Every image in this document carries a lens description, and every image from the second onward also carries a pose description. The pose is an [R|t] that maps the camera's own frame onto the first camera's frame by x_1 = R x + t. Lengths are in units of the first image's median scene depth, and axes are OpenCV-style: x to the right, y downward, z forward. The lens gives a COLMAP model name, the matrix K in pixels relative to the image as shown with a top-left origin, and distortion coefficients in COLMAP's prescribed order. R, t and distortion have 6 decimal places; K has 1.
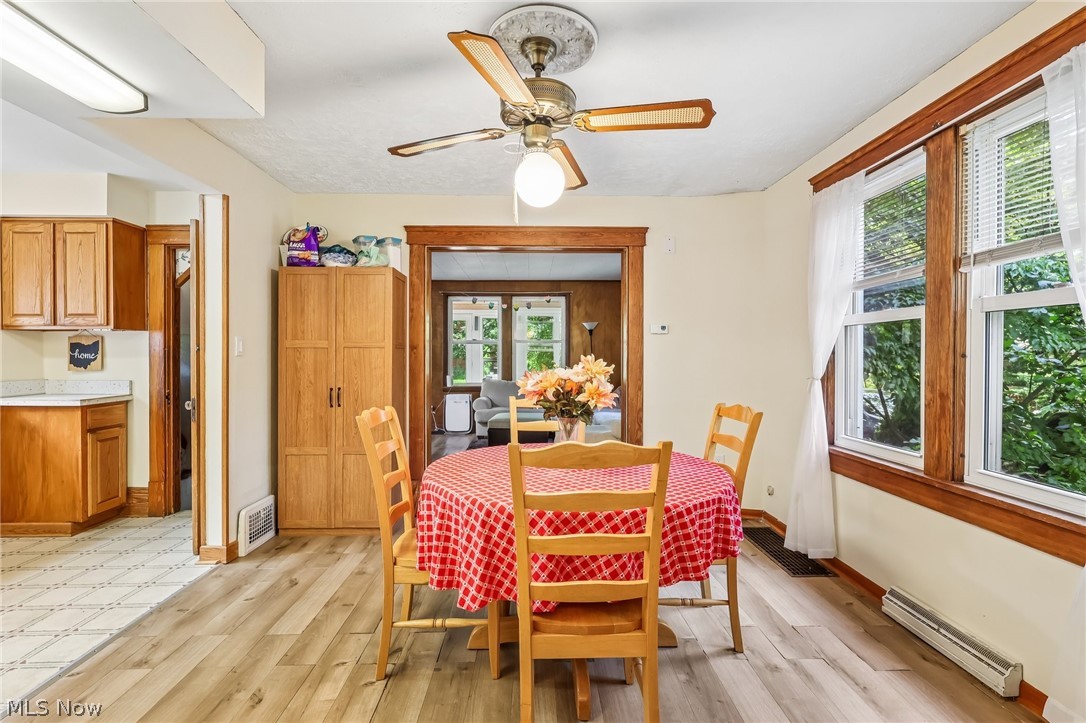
lens RADIAL K [[504.6, 0, 541.1], [0, 504.6, 356.5], [0, 0, 1]] dist [-0.003225, 0.001684]
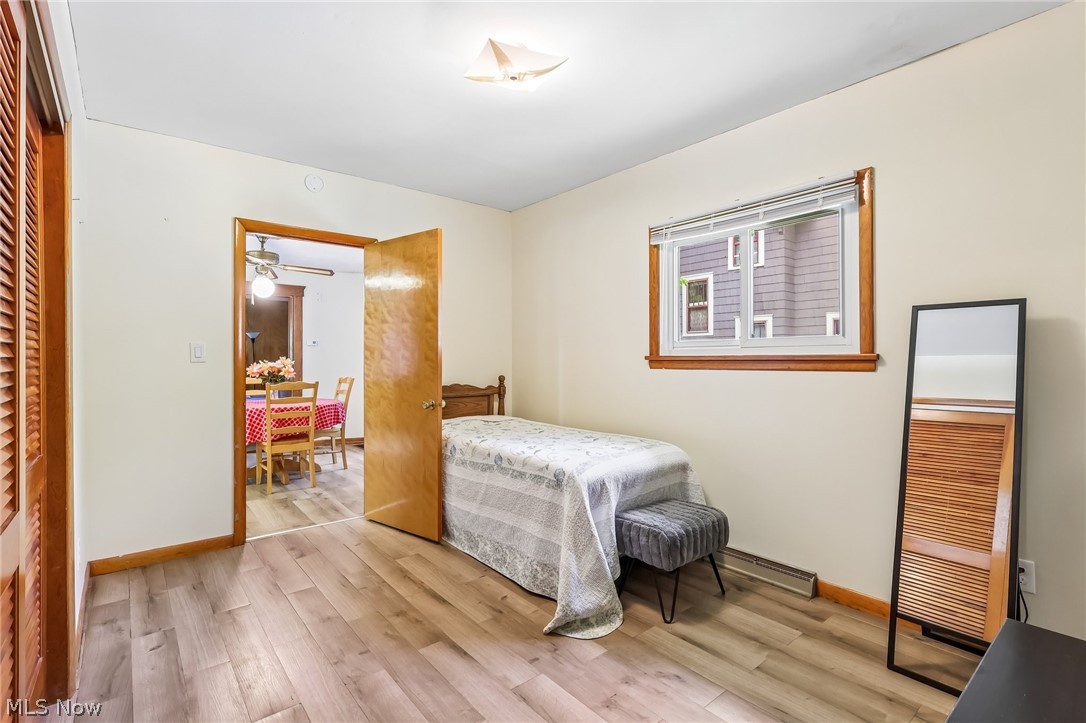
lens RADIAL K [[504.6, 0, 543.7], [0, 504.6, 357.8], [0, 0, 1]] dist [-0.003225, 0.001684]
pose [[0.783421, 0.003061, 0.621484, -0.267223], [0.000524, 0.999984, -0.005586, 0.009240], [-0.621491, 0.004702, 0.783407, -1.047048]]
